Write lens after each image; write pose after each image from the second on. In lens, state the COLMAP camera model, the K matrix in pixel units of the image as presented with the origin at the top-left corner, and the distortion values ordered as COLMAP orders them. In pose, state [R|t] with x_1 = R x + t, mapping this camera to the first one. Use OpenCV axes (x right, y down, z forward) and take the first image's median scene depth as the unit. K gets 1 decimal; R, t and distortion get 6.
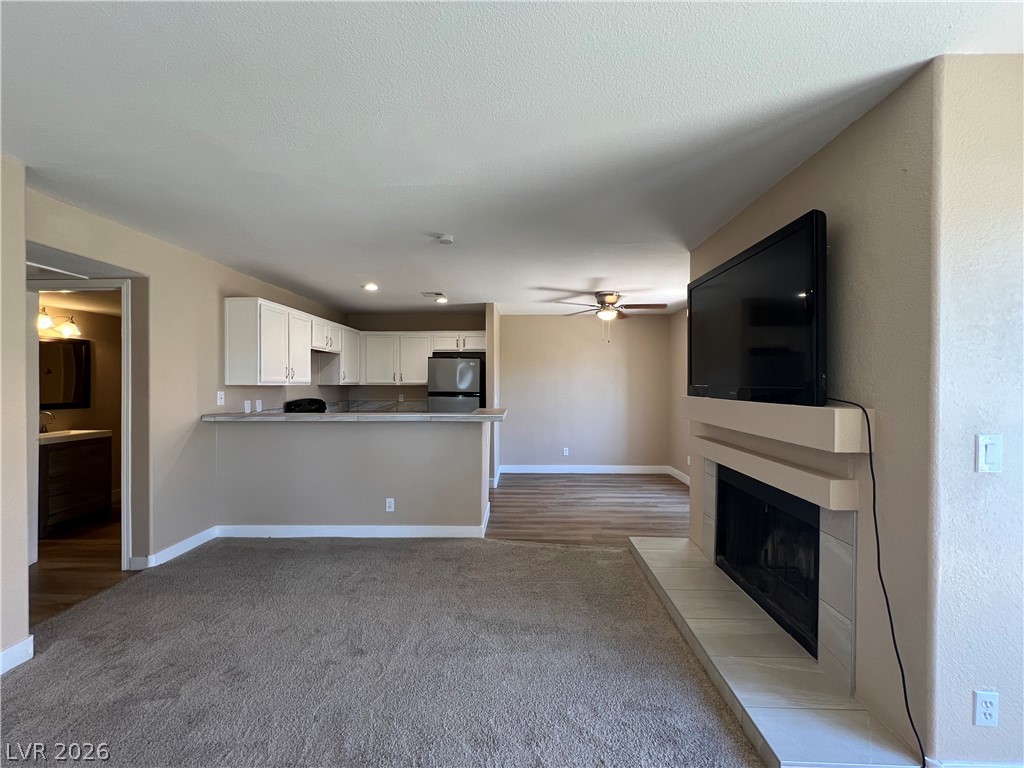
lens RADIAL K [[411.8, 0, 511.2], [0, 411.8, 386.3], [0, 0, 1]] dist [-0.000923, 0.000346]
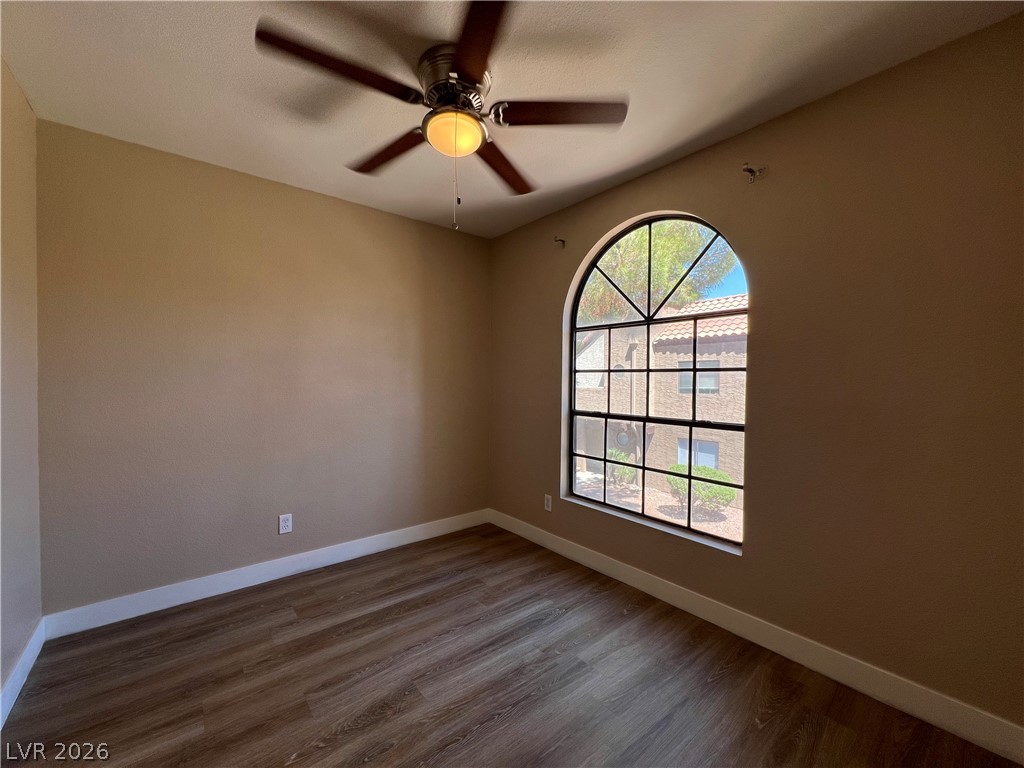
lens RADIAL K [[411.8, 0, 511.2], [0, 411.8, 386.3], [0, 0, 1]] dist [-0.000923, 0.000346]
pose [[0.756091, -0.006365, 0.654436, 0.056472], [-0.001946, 0.999926, 0.011974, 0.028429], [-0.654464, -0.010327, 0.756023, 0.847307]]
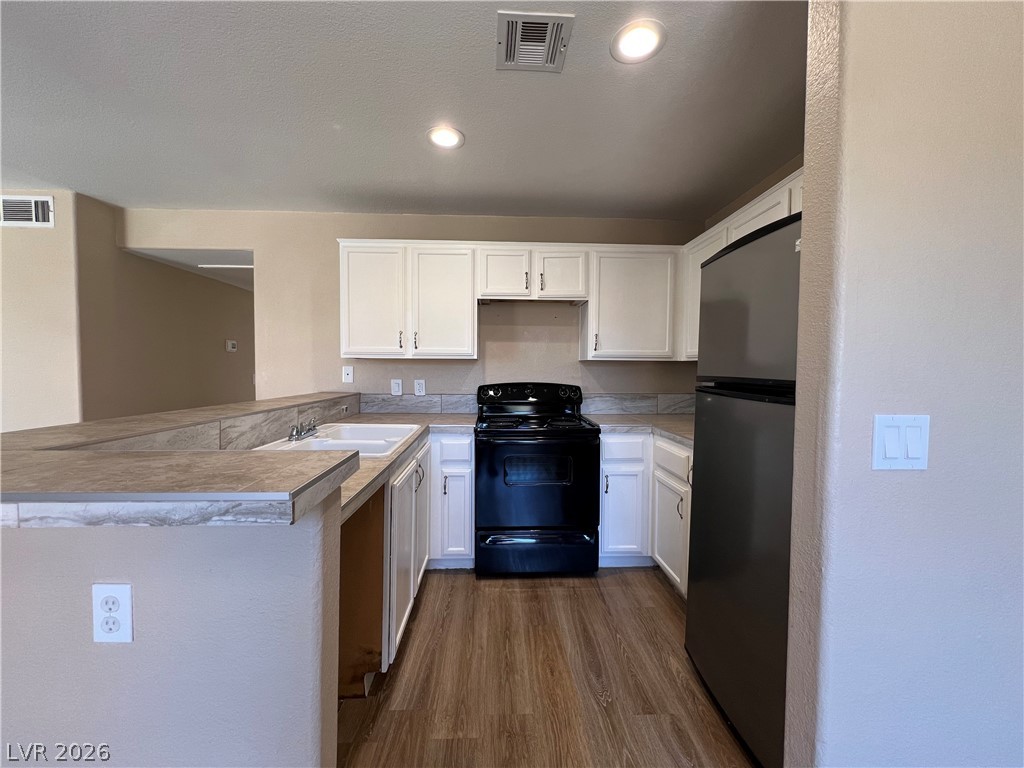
lens RADIAL K [[411.8, 0, 511.2], [0, 411.8, 386.3], [0, 0, 1]] dist [-0.000923, 0.000346]
pose [[0.065764, 0.041055, -0.996990, 0.139660], [-0.011702, 0.999116, 0.040371, 0.014185], [0.997767, 0.009011, 0.066186, 1.155564]]
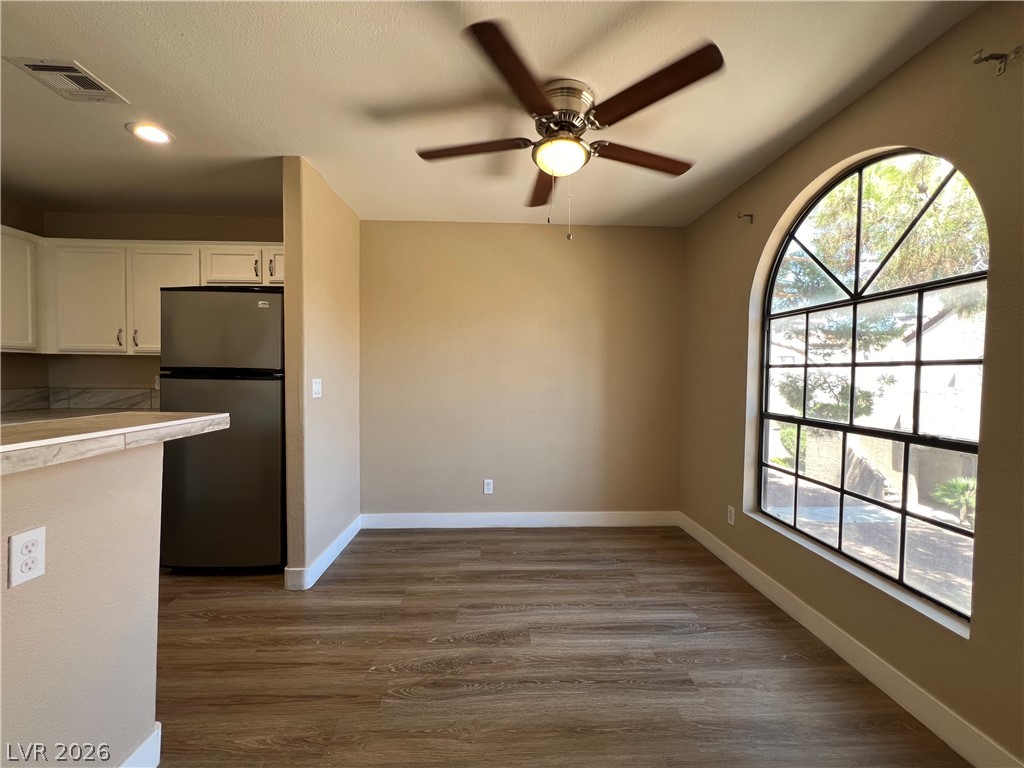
lens RADIAL K [[409.8, 0, 511.0], [0, 409.8, 385.8], [0, 0, 1]] dist [0.000069, 0.000248]
pose [[0.997426, 0.005886, 0.071467, 0.190732], [-0.007513, 0.999718, 0.022520, 0.028366], [-0.071314, -0.022999, 0.997189, 0.741385]]
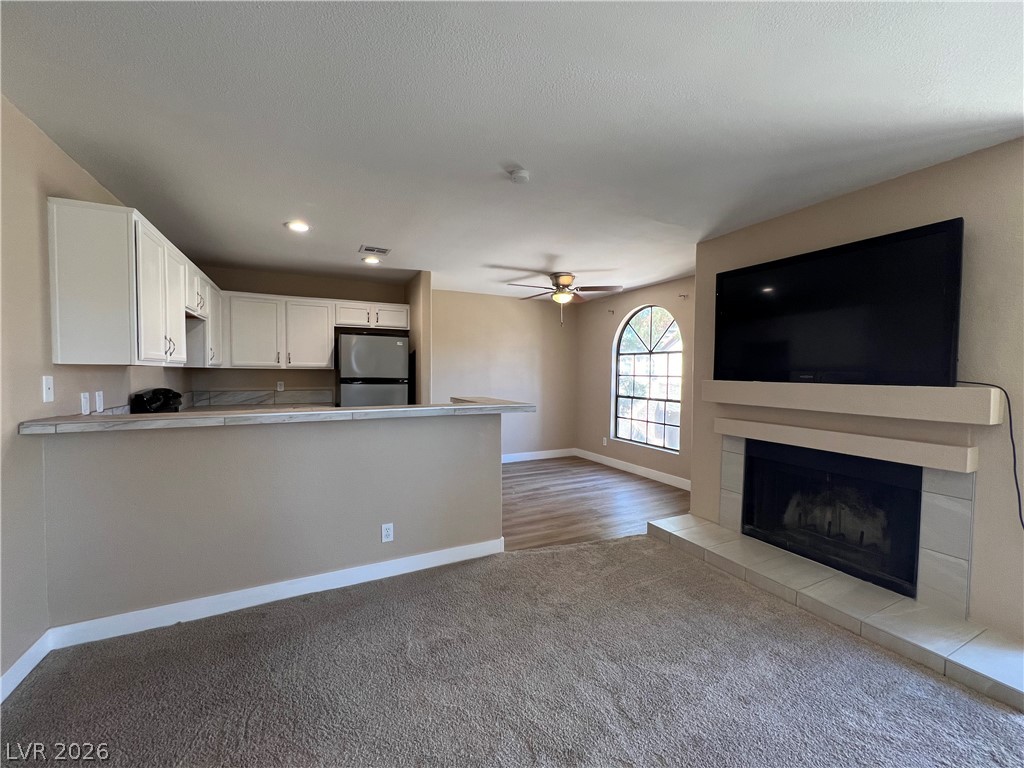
lens RADIAL K [[411.8, 0, 511.2], [0, 411.8, 386.3], [0, 0, 1]] dist [-0.000923, 0.000346]
pose [[0.882446, -0.010729, 0.470291, -0.389526], [-0.003907, 0.999538, 0.030134, 0.006817], [-0.470397, -0.028429, 0.881997, 0.234278]]
